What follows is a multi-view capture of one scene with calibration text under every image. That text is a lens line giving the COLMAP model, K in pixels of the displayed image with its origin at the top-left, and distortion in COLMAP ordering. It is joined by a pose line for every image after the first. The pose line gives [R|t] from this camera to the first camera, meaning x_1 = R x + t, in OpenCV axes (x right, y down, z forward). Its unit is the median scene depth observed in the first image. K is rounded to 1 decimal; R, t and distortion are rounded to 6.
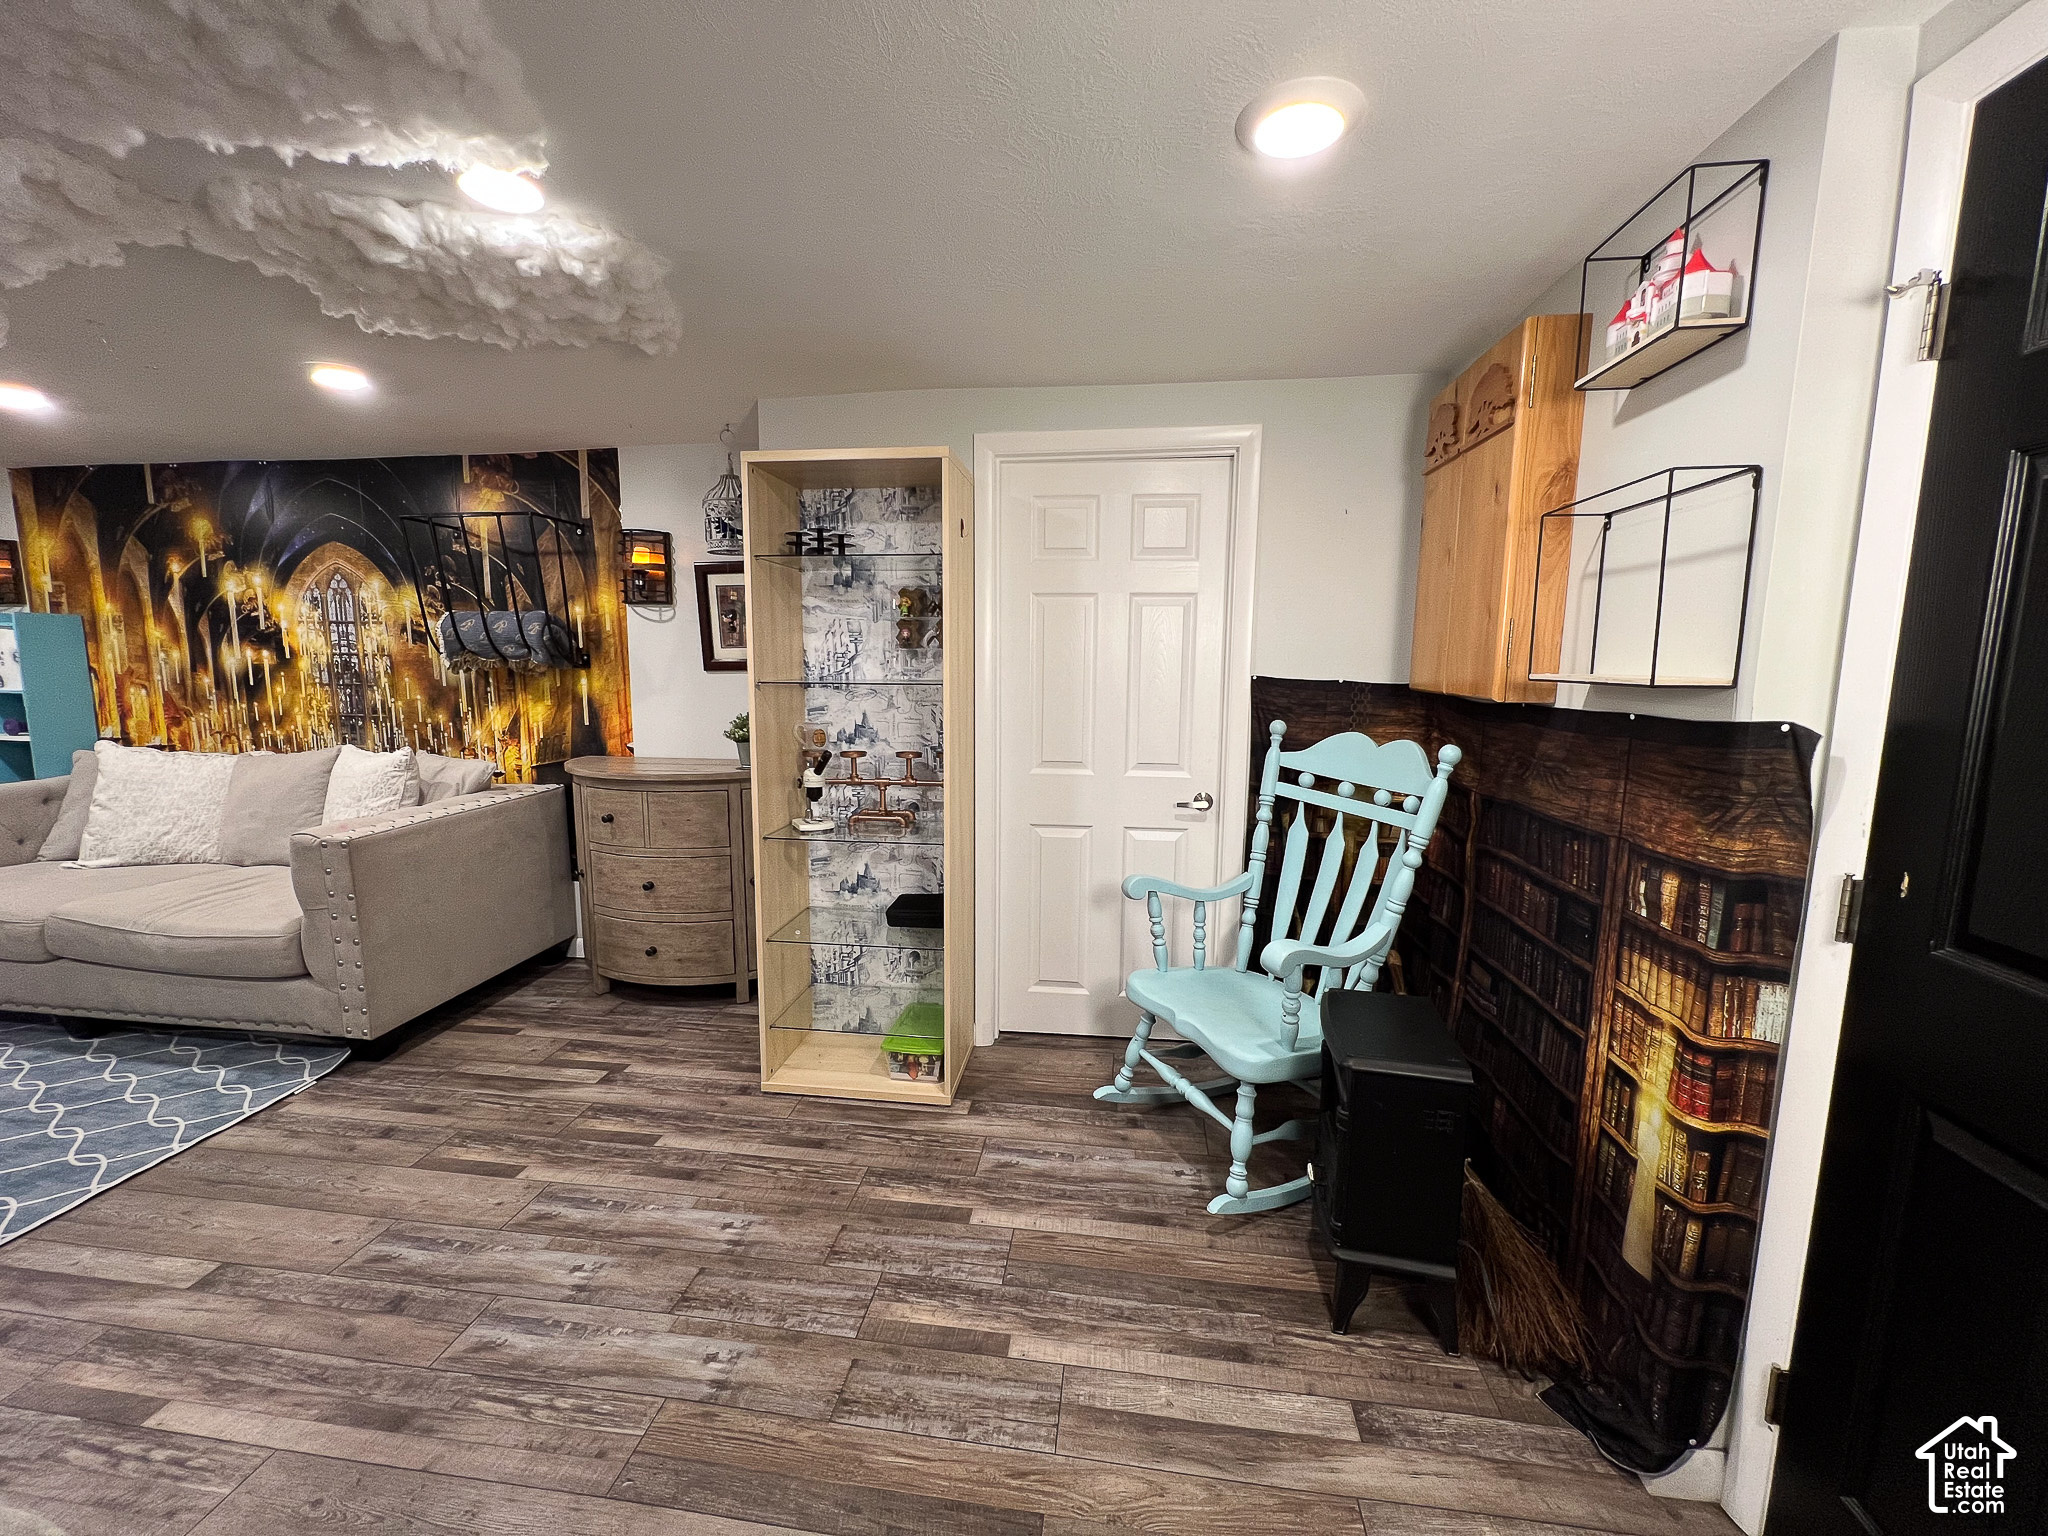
lens RADIAL K [[817.4, 0, 1017.8], [0, 817.4, 761.7], [0, 0, 1]] dist [-0.004577, 0.001482]
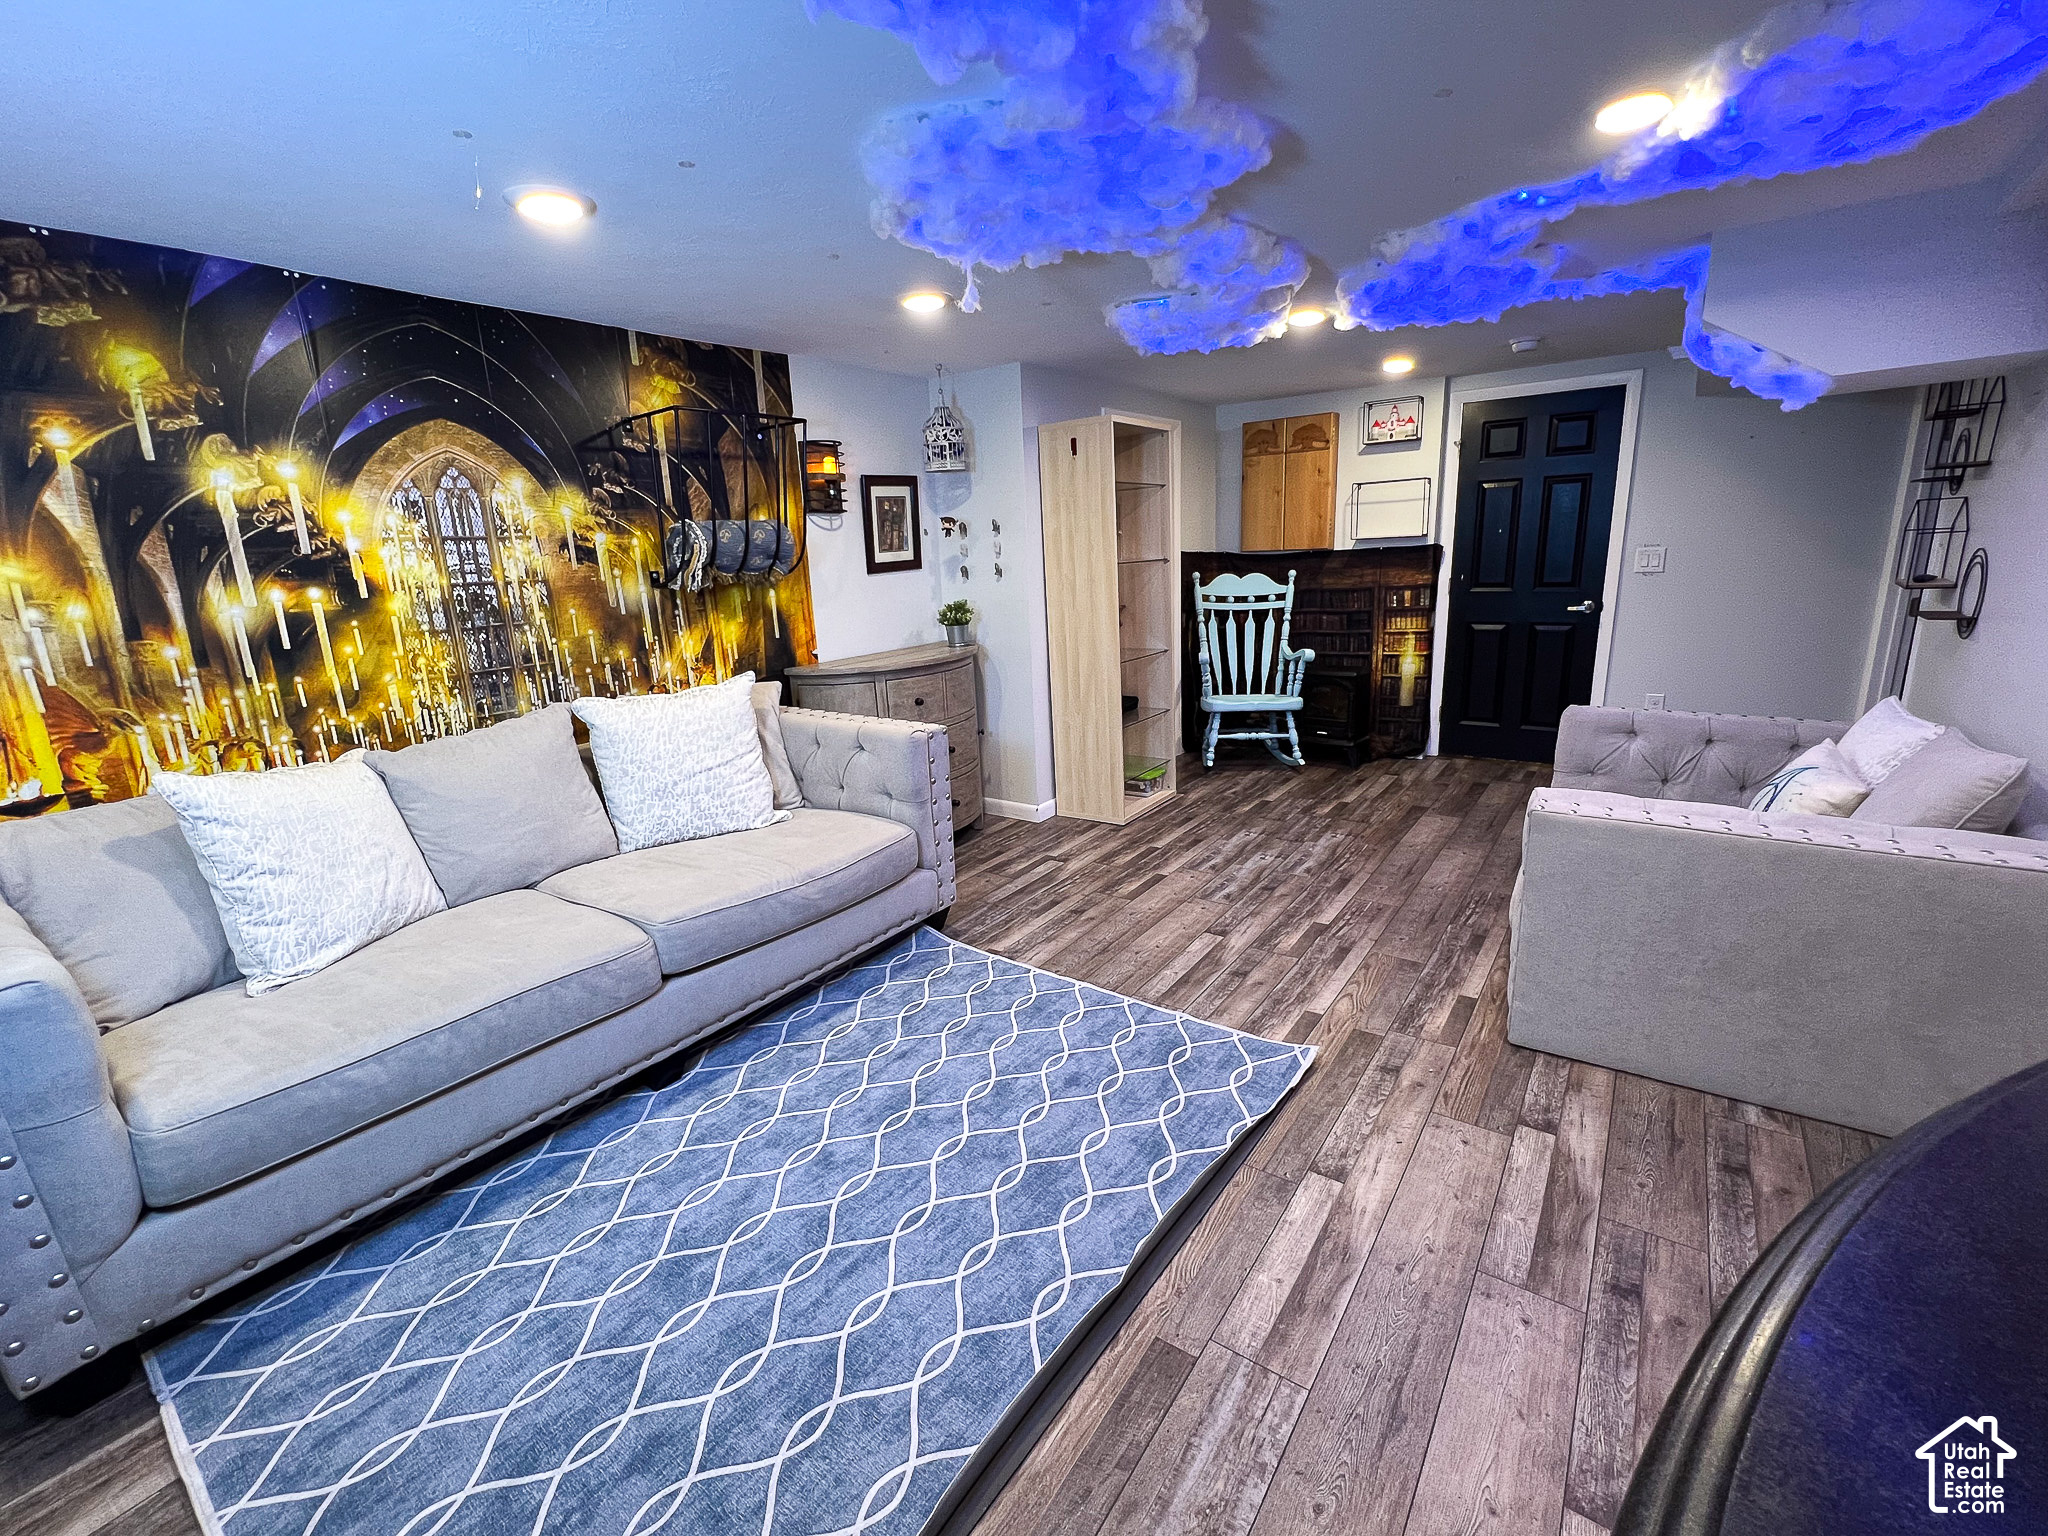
lens RADIAL K [[888.4, 0, 1011.6], [0, 888.4, 764.3], [0, 0, 1]] dist [-0.003544, 0.000115]
pose [[0.472310, -0.237975, 0.848699, -1.716091], [0.167014, 0.969583, 0.178926, -0.053395], [-0.865465, 0.057237, 0.497690, 0.296503]]
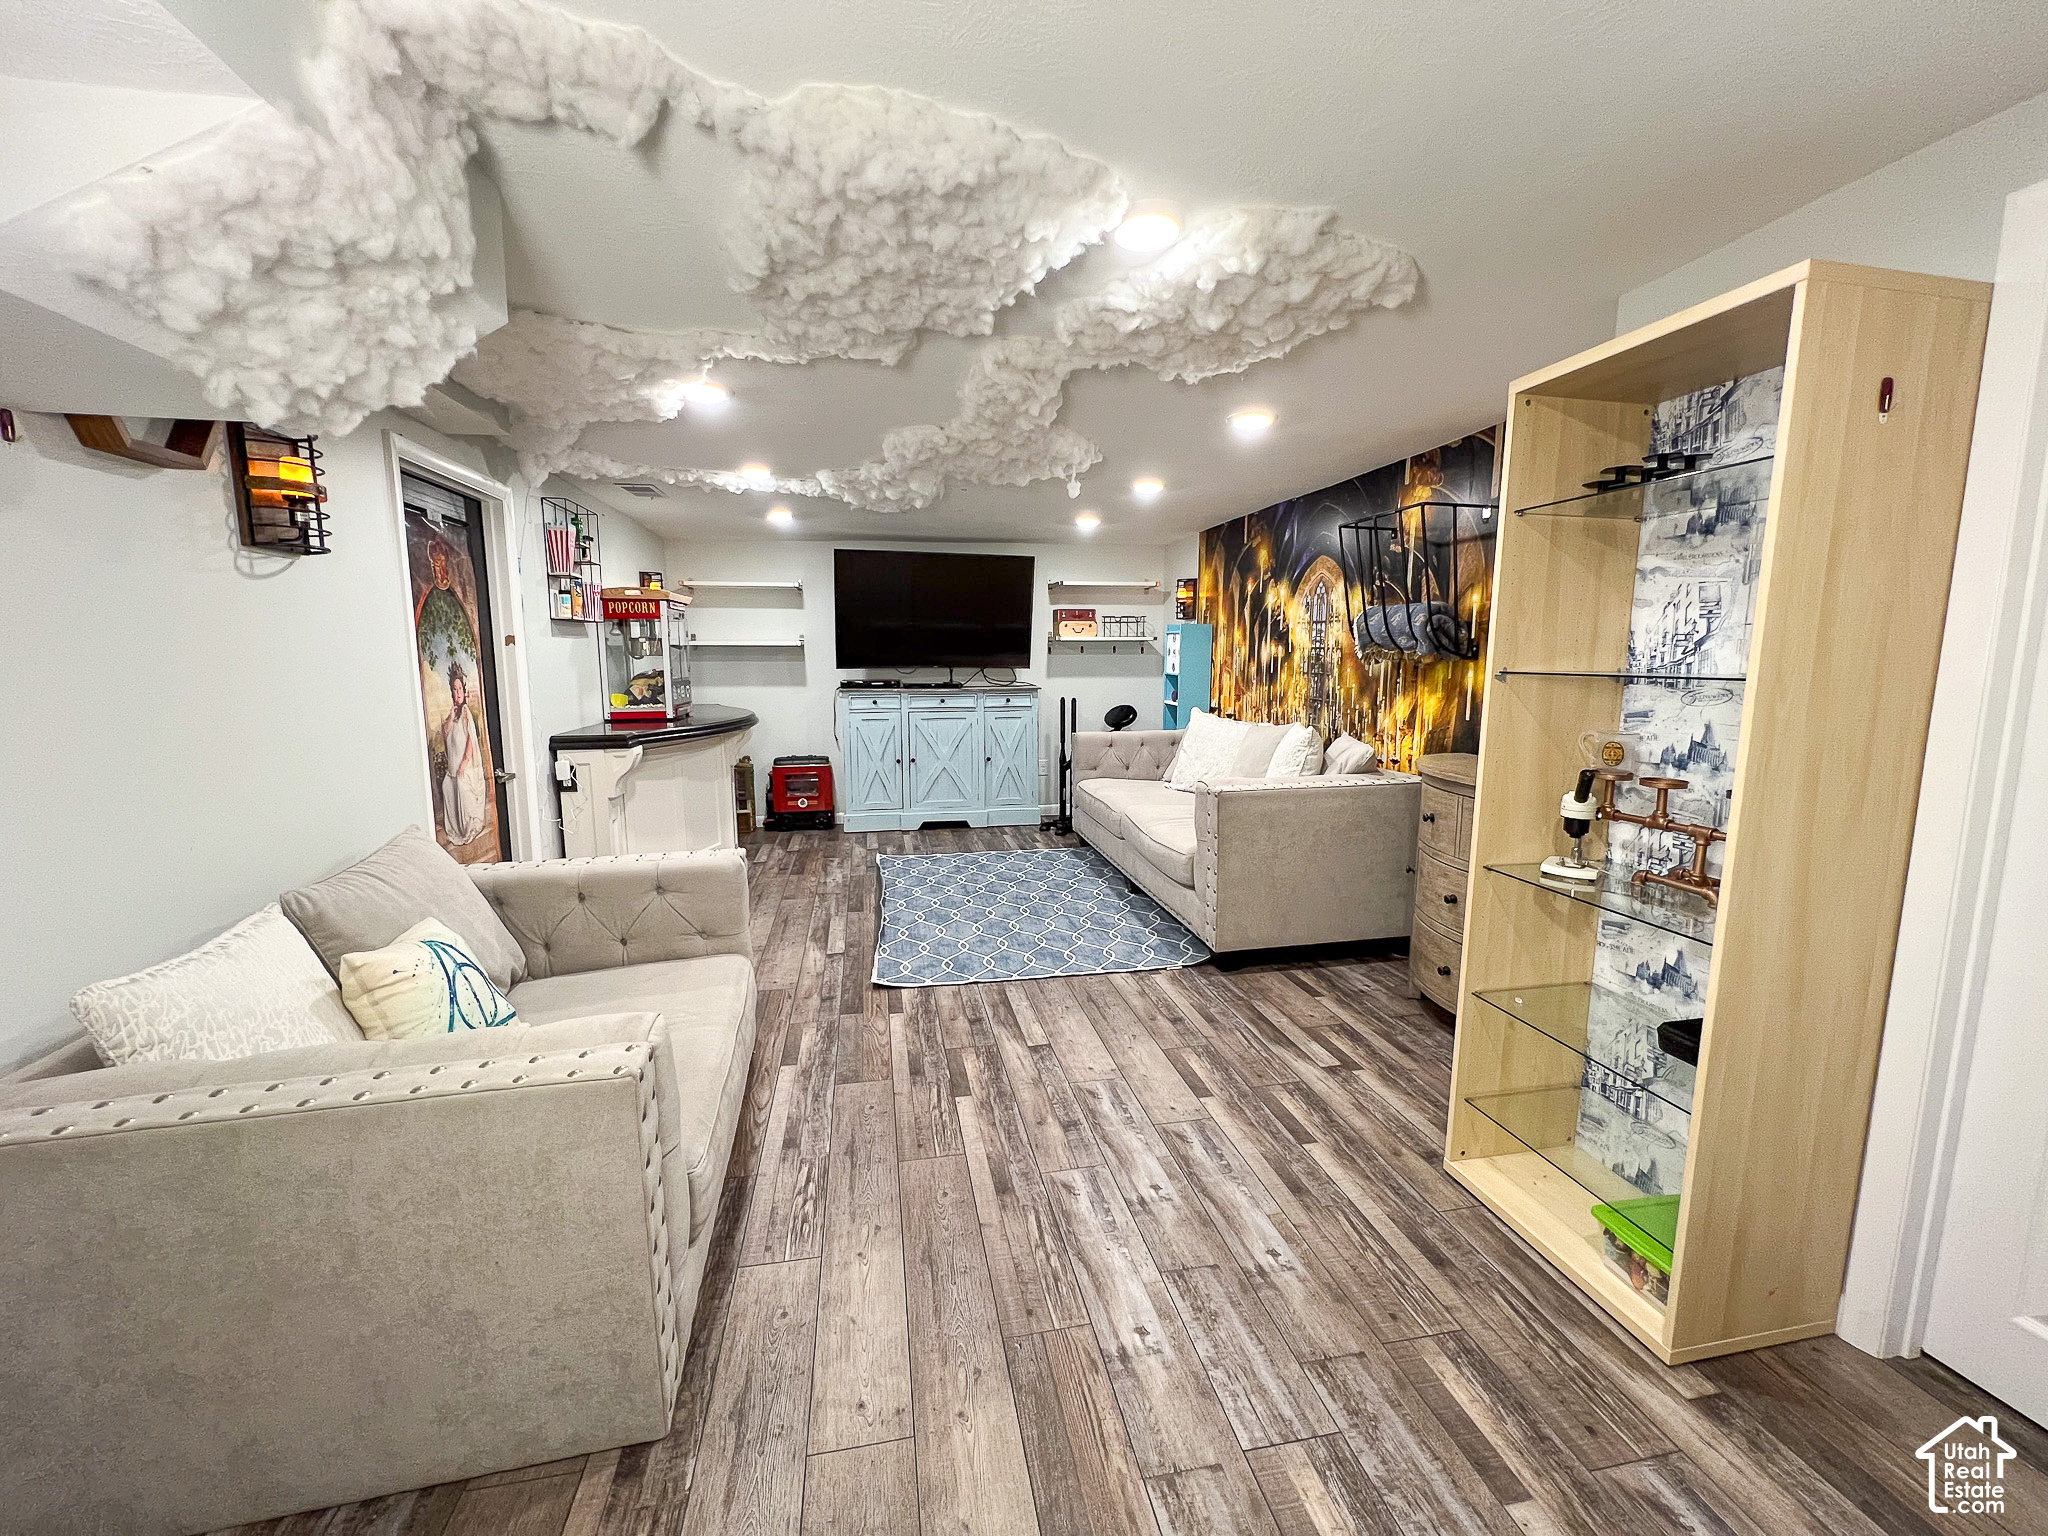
lens RADIAL K [[817.4, 0, 1021.8], [0, 817.4, 763.4], [0, 0, 1]] dist [-0.004577, 0.001482]
pose [[0.320132, 0.121068, -0.939605, 0.253374], [-0.122099, 0.988802, 0.085807, -0.018047], [0.939472, 0.087255, 0.331329, 0.268959]]
